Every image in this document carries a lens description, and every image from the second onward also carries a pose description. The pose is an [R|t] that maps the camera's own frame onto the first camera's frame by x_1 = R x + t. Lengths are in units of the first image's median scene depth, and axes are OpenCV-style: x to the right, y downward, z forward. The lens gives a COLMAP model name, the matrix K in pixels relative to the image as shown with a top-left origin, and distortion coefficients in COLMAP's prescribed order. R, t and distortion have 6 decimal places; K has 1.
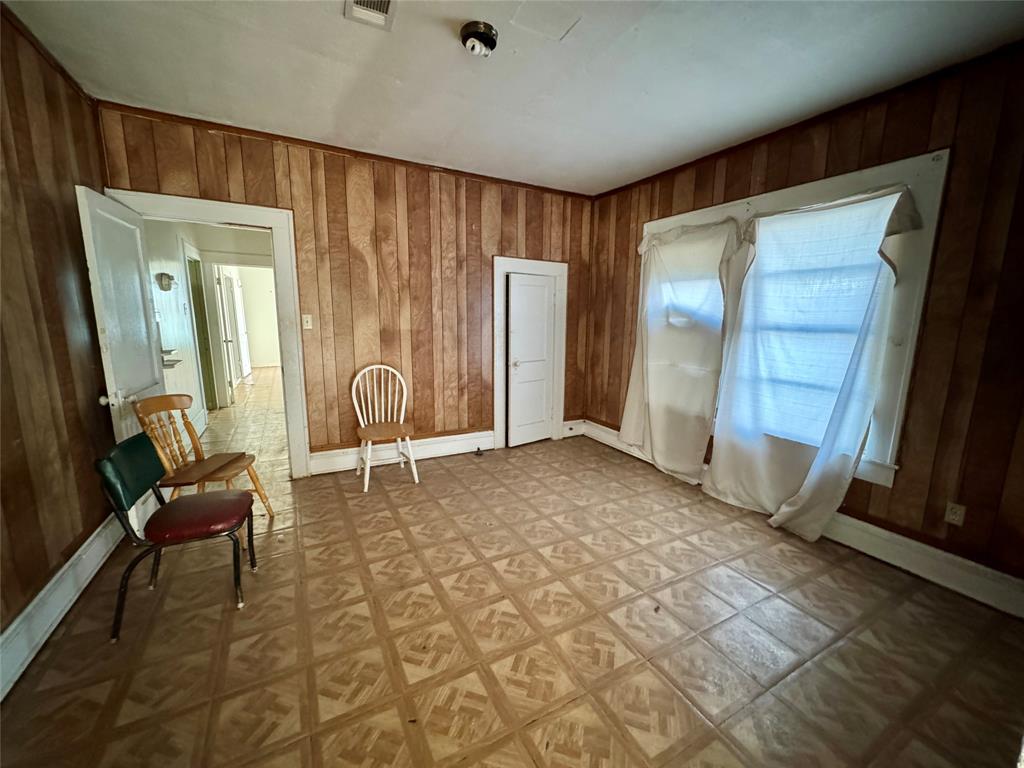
lens RADIAL K [[410.0, 0, 512.0], [0, 410.0, 384.0], [0, 0, 1]] dist [-0.003082, 0.000079]
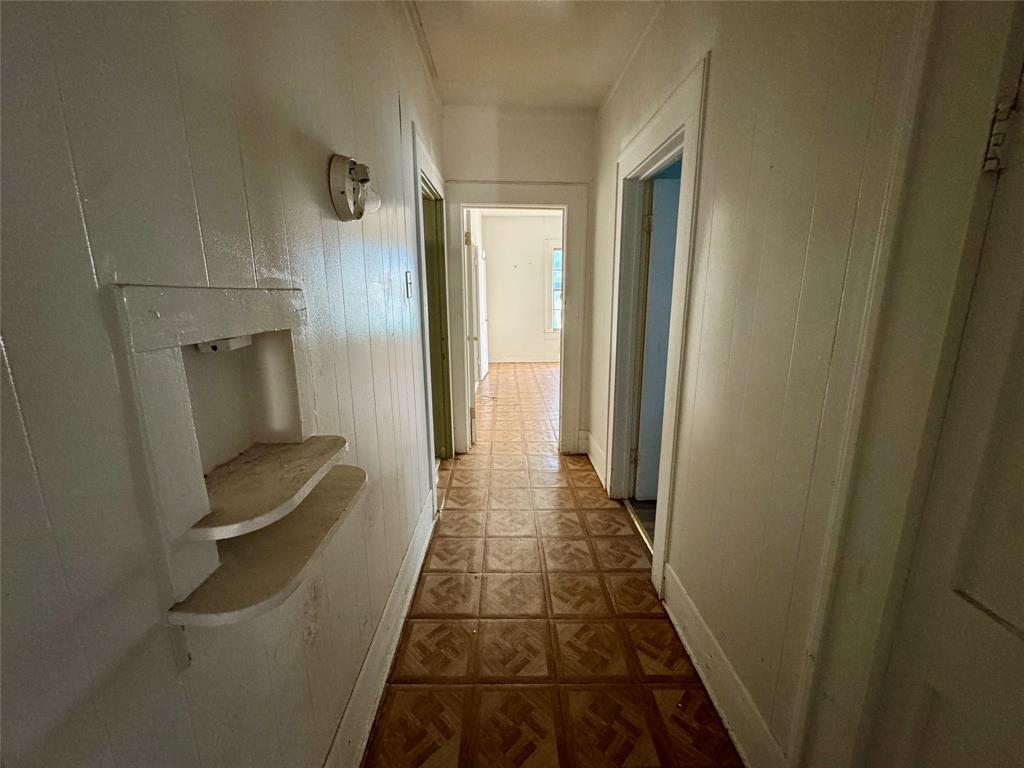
lens RADIAL K [[410.0, 0, 512.0], [0, 410.0, 384.0], [0, 0, 1]] dist [-0.003082, 0.000079]
pose [[0.888800, 0.089364, -0.449499, -0.399824], [-0.068951, 0.995715, 0.061618, -0.090820], [0.453079, -0.023773, 0.891153, 0.531581]]
